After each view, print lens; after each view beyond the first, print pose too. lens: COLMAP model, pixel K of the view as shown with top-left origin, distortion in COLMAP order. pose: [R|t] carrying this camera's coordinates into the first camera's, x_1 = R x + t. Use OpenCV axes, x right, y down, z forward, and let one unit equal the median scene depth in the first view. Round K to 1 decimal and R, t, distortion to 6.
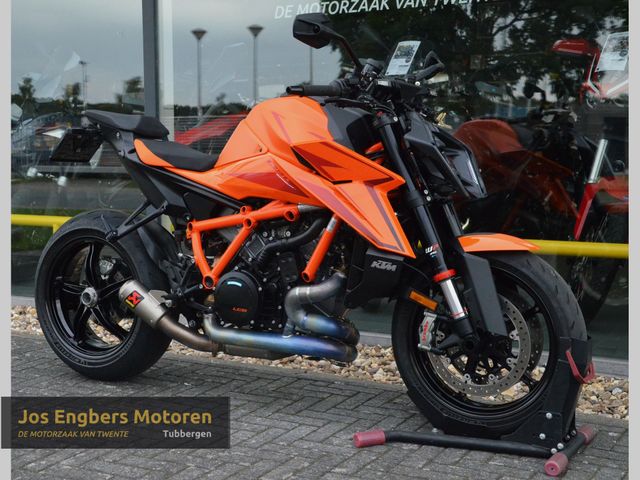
lens RADIAL K [[904.7, 0, 328.2], [0, 904.7, 251.4], [0, 0, 1]] dist [-0.006442, 0.930417]
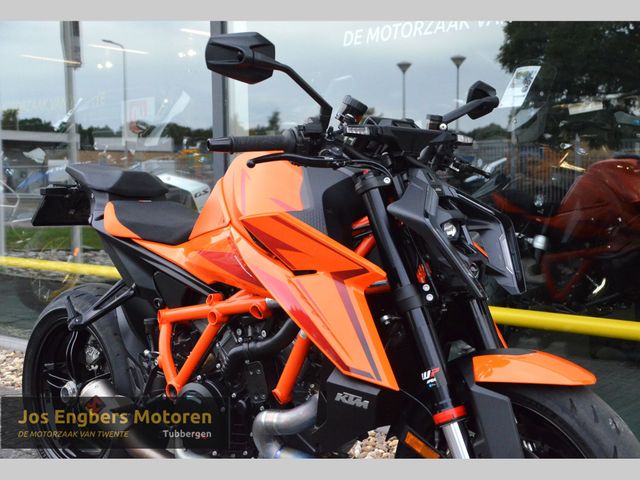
lens RADIAL K [[858.0, 0, 375.4], [0, 858.0, 241.5], [0, 0, 1]] dist [0.037967, 0.036270]
pose [[0.979487, 0.004723, -0.201451, 0.184351], [-0.011267, 0.999445, -0.031350, -0.073404], [0.201191, 0.032976, 0.978997, 0.332996]]
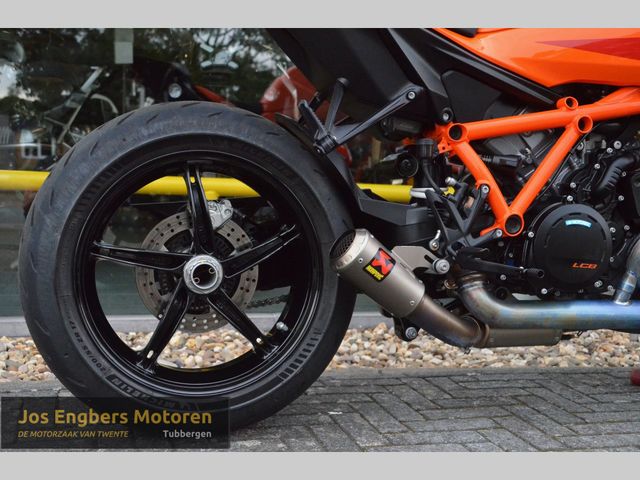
lens RADIAL K [[815.6, 0, 331.5], [0, 815.6, 247.7], [0, 0, 1]] dist [0.066927, 0.067031]
pose [[0.707609, -0.038532, 0.705553, -0.607473], [0.040323, 0.999087, 0.014122, 0.037546], [-0.705453, 0.018457, 0.708517, 0.726857]]
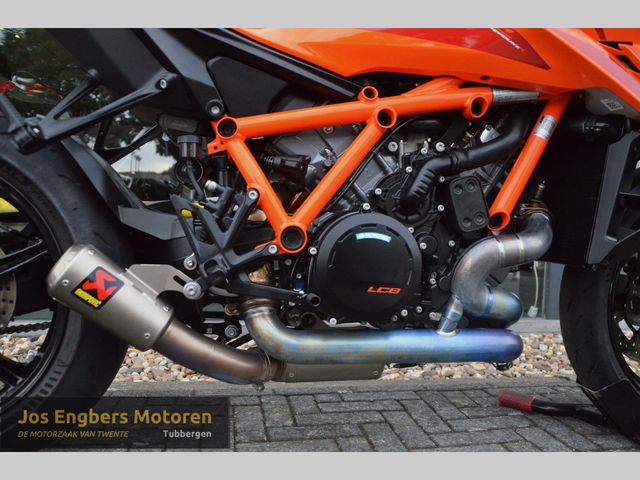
lens RADIAL K [[546.3, 0, 330.1], [0, 546.3, 240.9], [0, 0, 1]] dist [-0.144438, 0.120726]
pose [[0.780376, -0.010888, 0.625215, -0.303806], [0.037577, 0.998858, -0.029508, 0.045396], [-0.624180, 0.046521, 0.779894, 0.785882]]
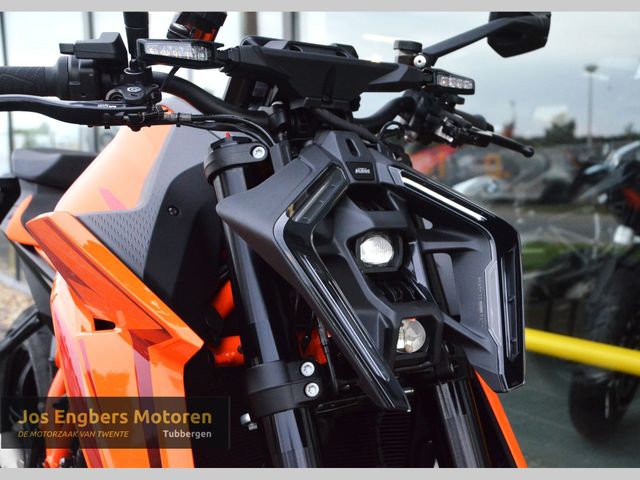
lens RADIAL K [[815.6, 0, 331.5], [0, 815.6, 247.7], [0, 0, 1]] dist [0.066927, 0.067031]
pose [[0.891093, 0.025414, -0.453109, 0.230986], [-0.035349, 0.999284, -0.013470, -0.098109], [0.452443, 0.028020, 0.891353, 0.676855]]
